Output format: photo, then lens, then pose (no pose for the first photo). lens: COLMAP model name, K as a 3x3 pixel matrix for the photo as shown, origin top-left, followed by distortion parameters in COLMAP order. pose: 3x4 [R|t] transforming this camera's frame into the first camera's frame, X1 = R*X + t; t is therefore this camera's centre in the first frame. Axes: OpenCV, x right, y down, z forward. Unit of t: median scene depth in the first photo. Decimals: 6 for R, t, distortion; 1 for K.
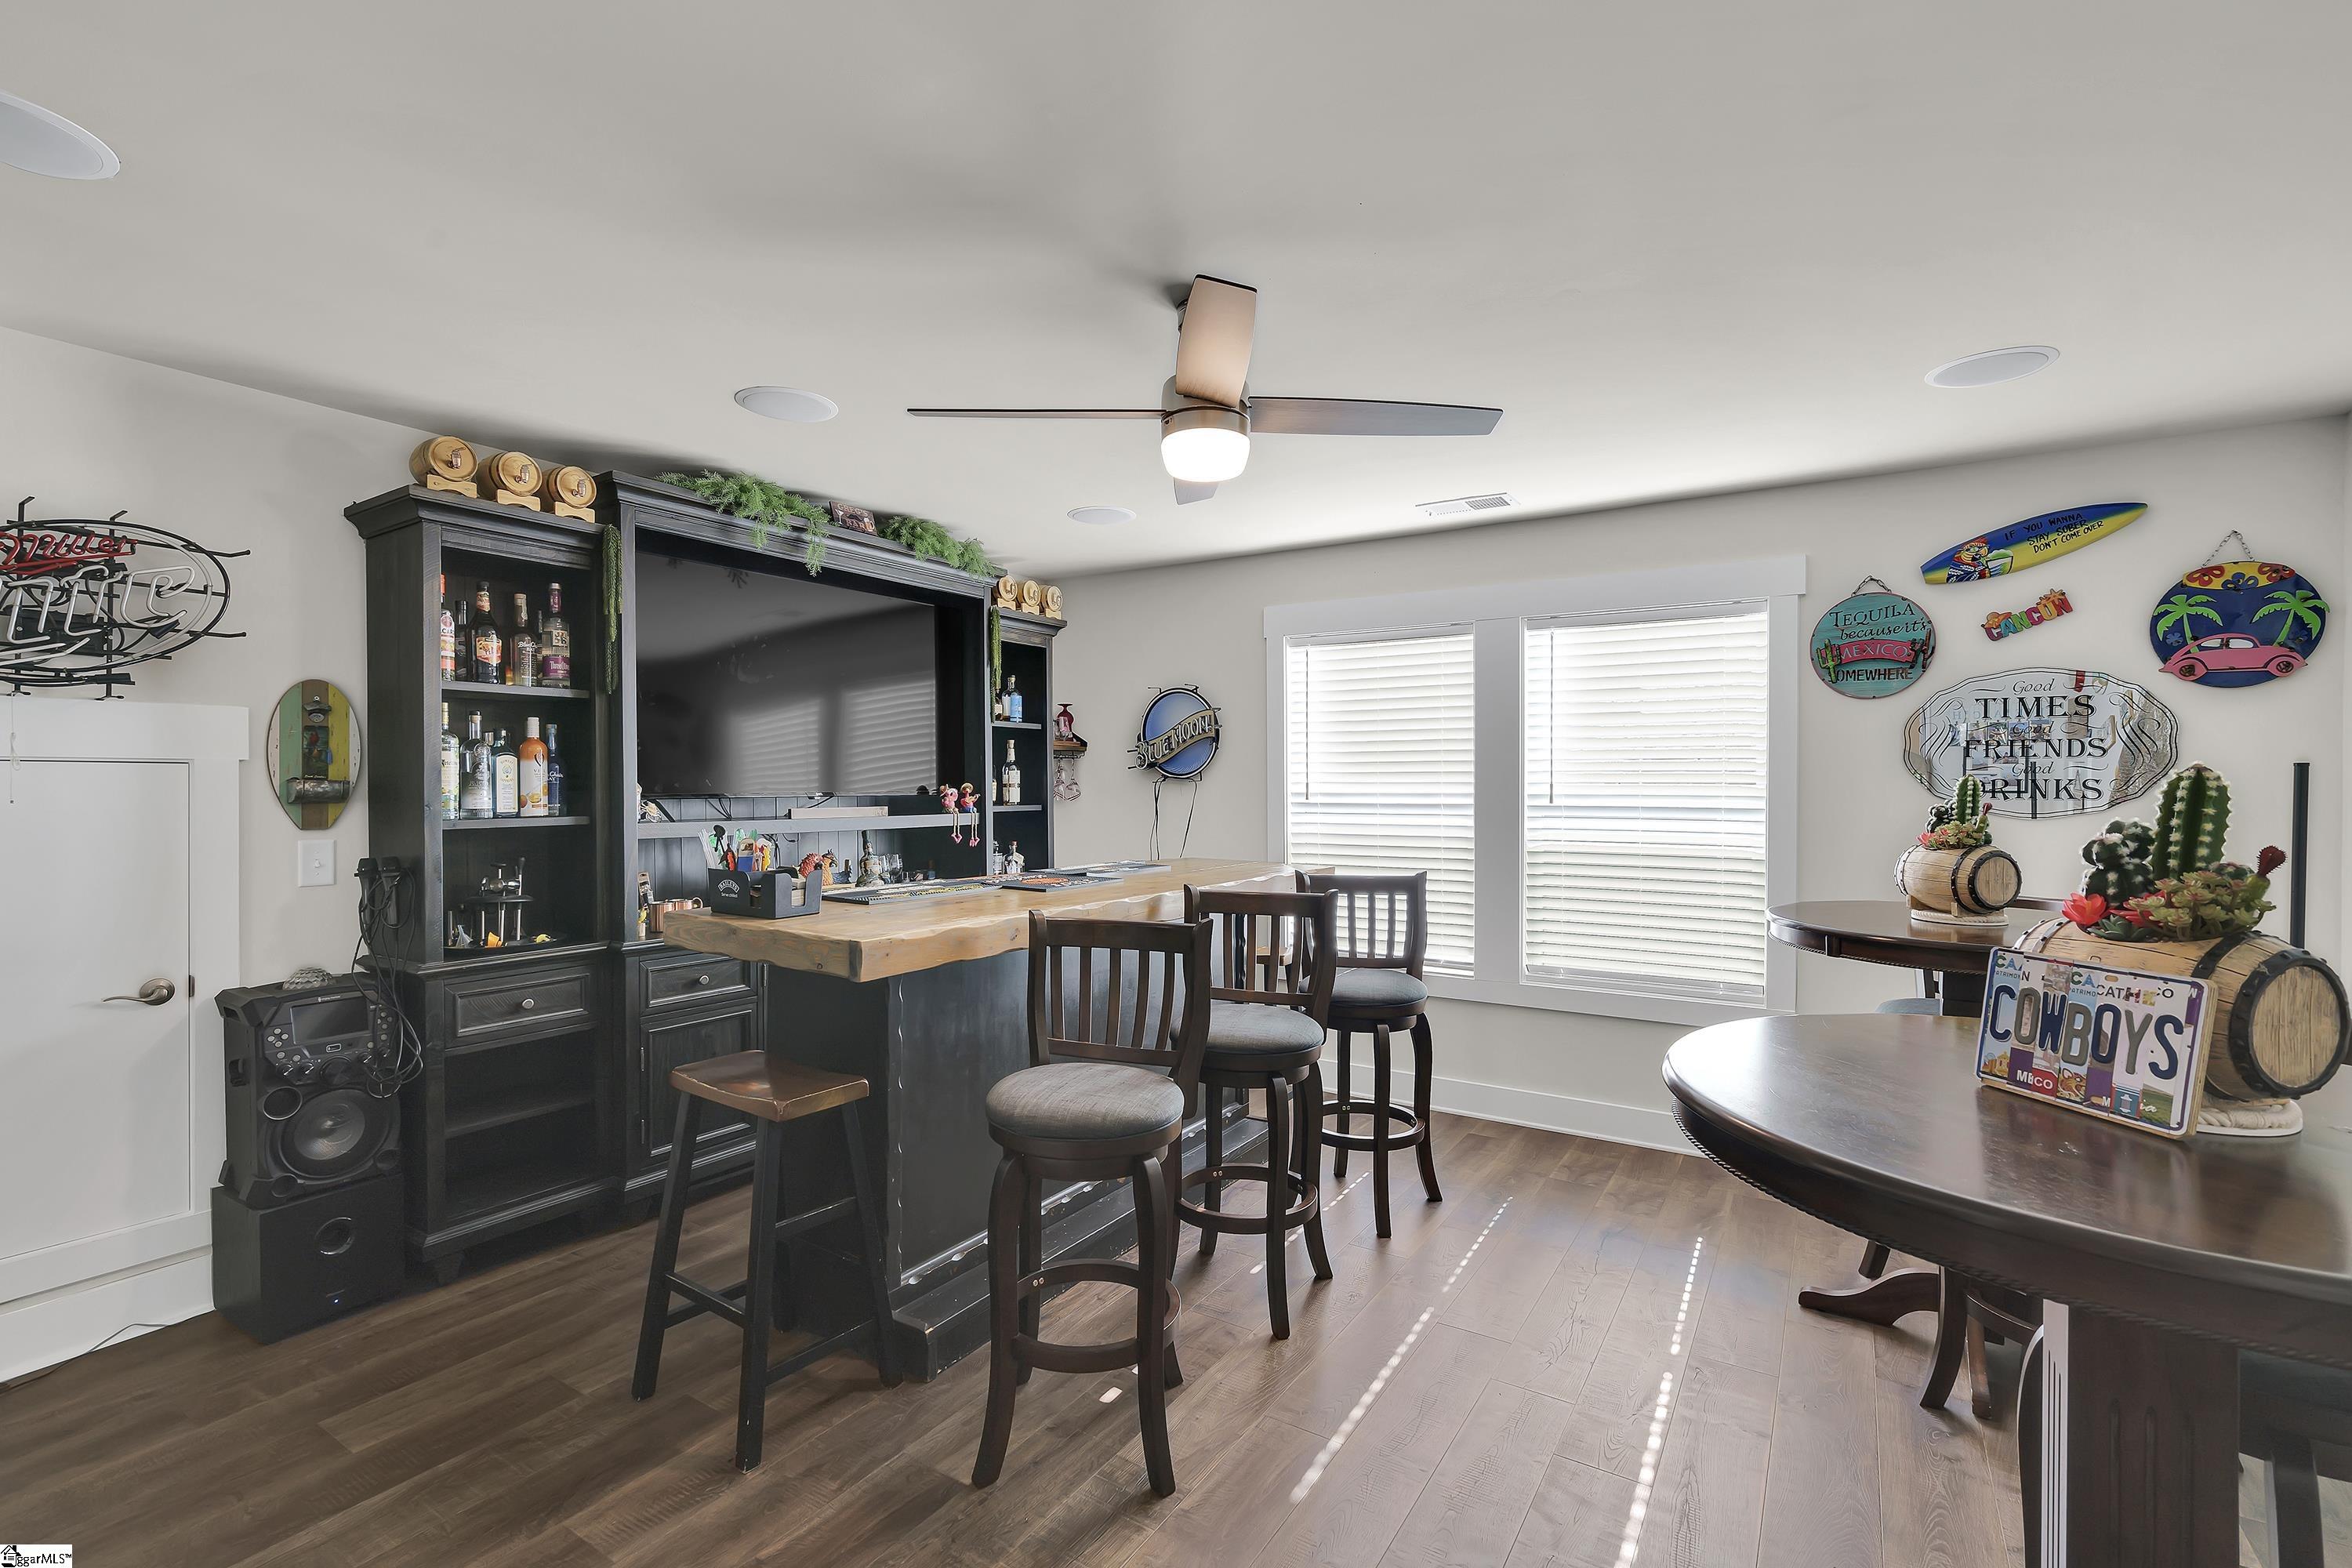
lens RADIAL K [[1064.5, 0, 1174.5], [0, 1064.5, 790.3], [0, 0, 1]] dist [-0.005501, 0.001053]
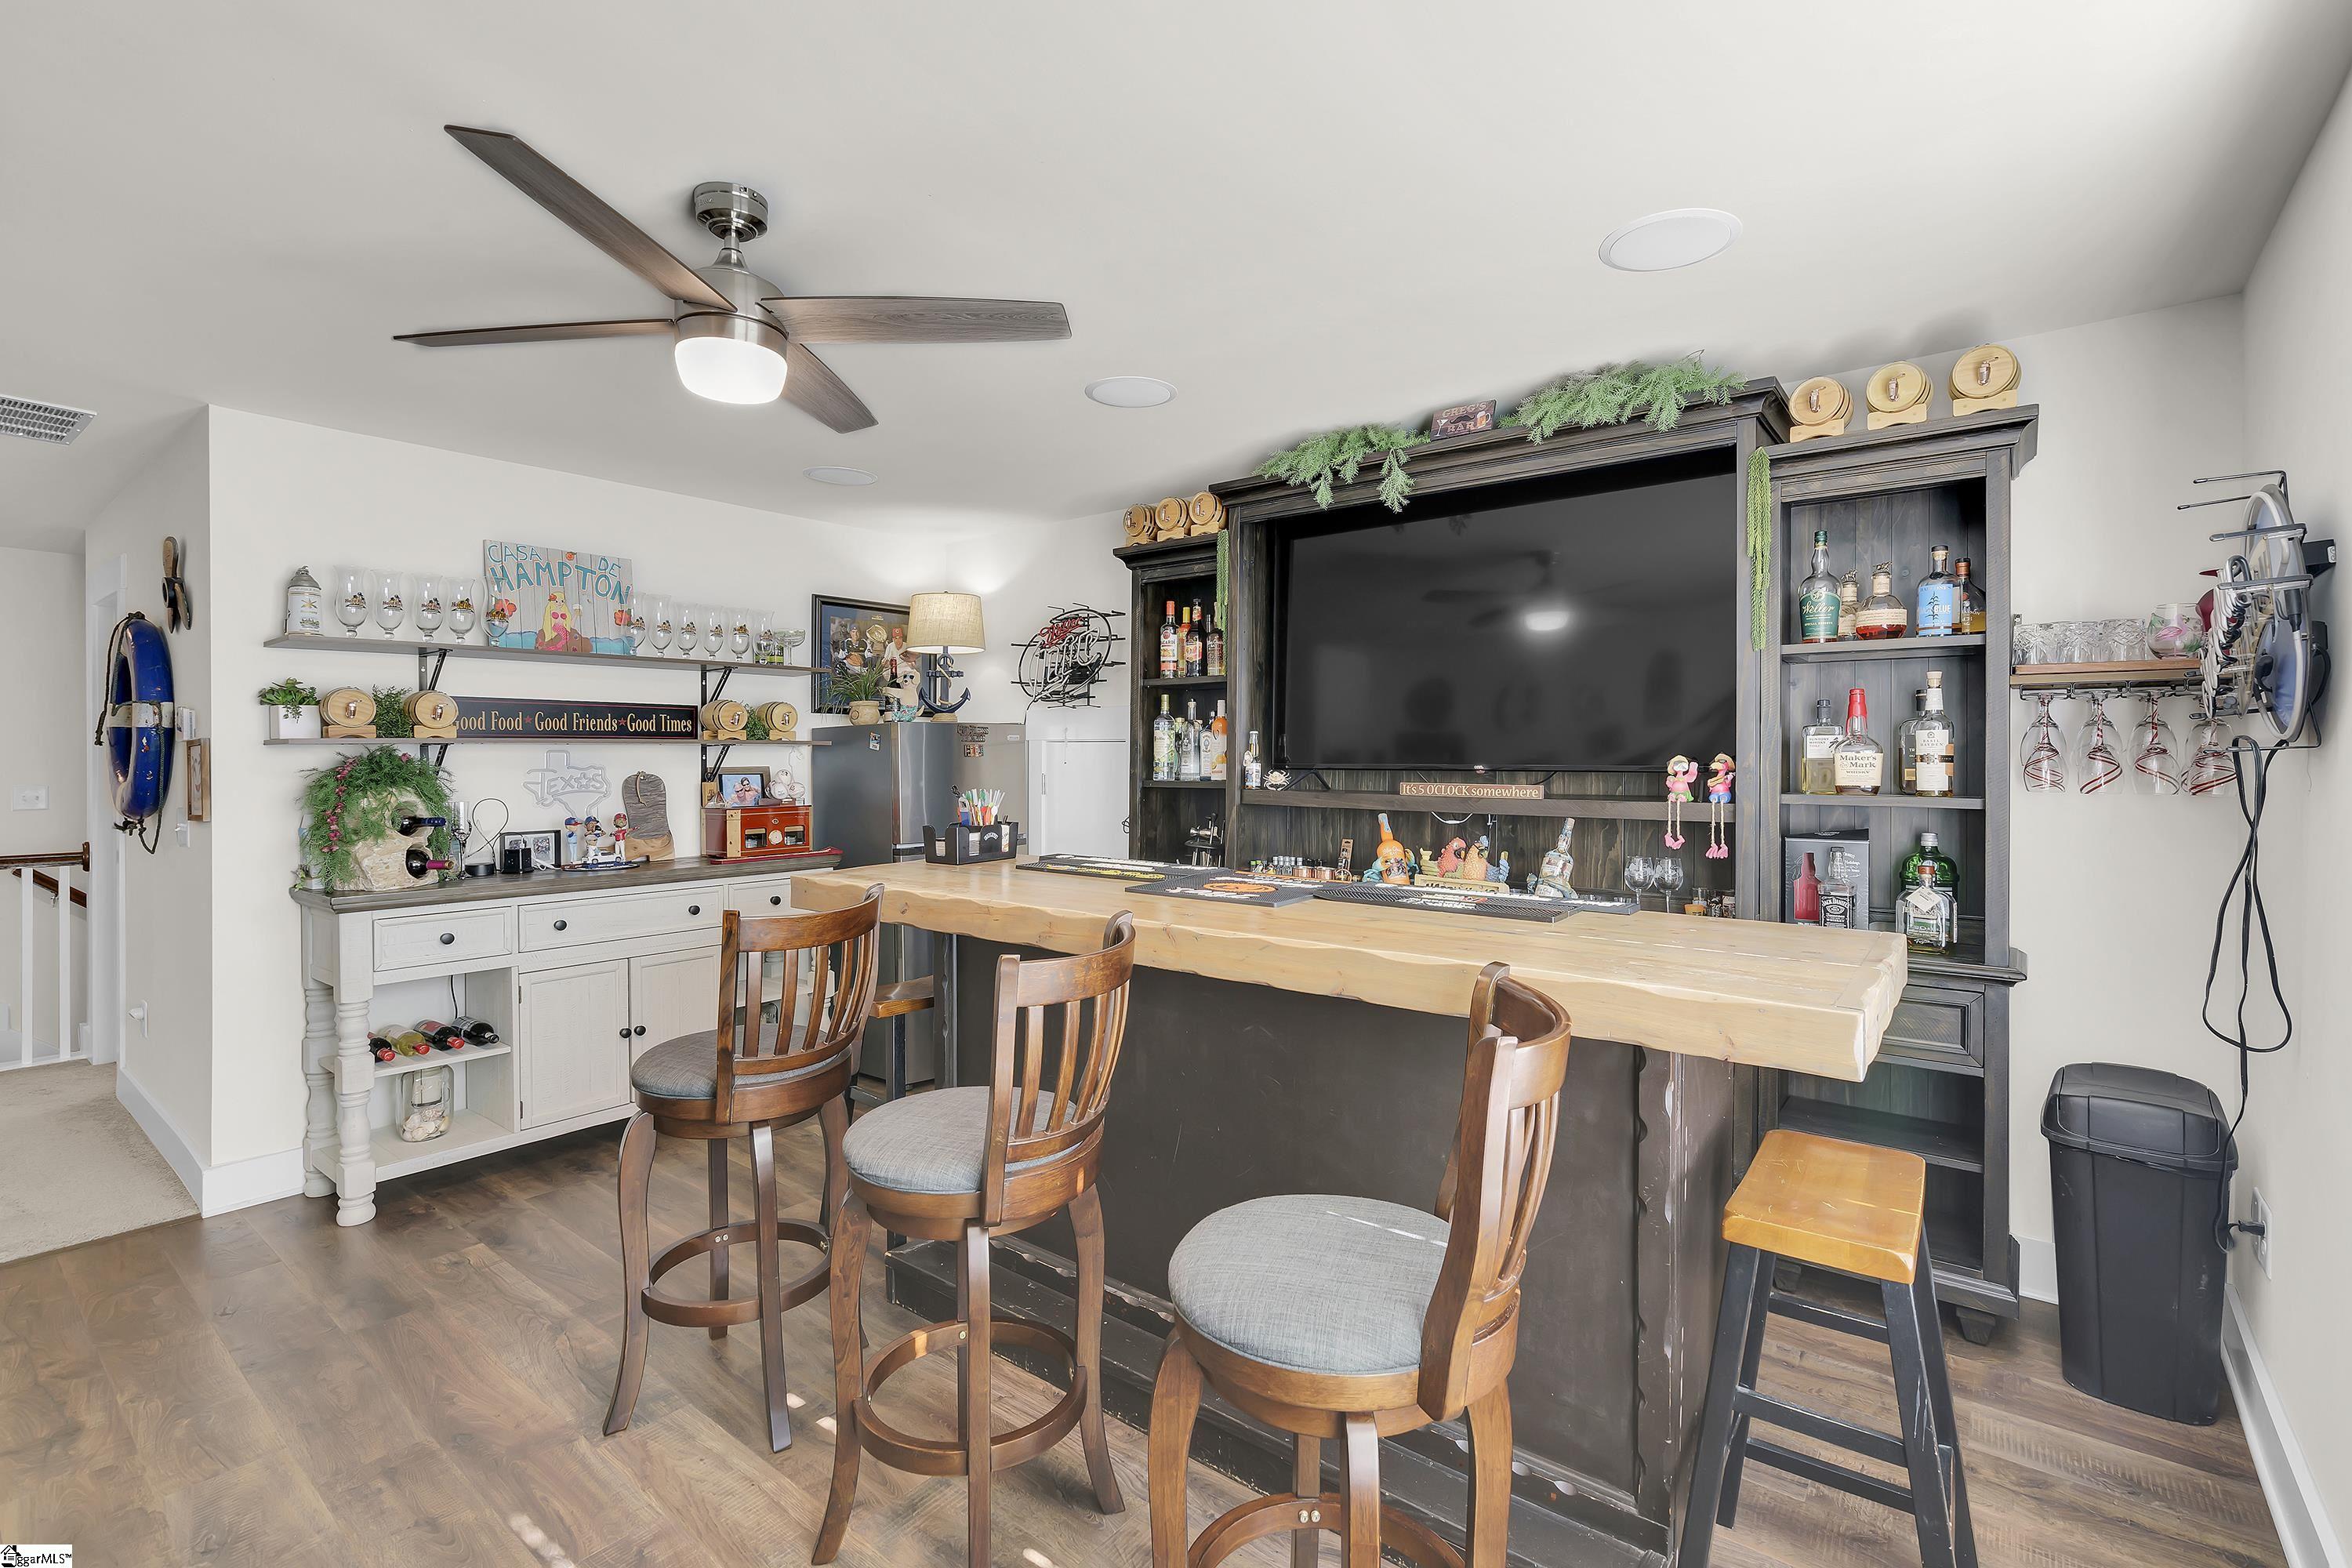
lens RADIAL K [[1064.5, 0, 1164.9], [0, 1064.5, 746.0], [0, 0, 1]] dist [-0.005501, 0.001053]
pose [[-0.114953, 0.002711, -0.993367, 0.447755], [-0.003483, 0.999989, 0.003132, -0.012312], [0.993365, 0.003820, -0.114942, 0.763343]]
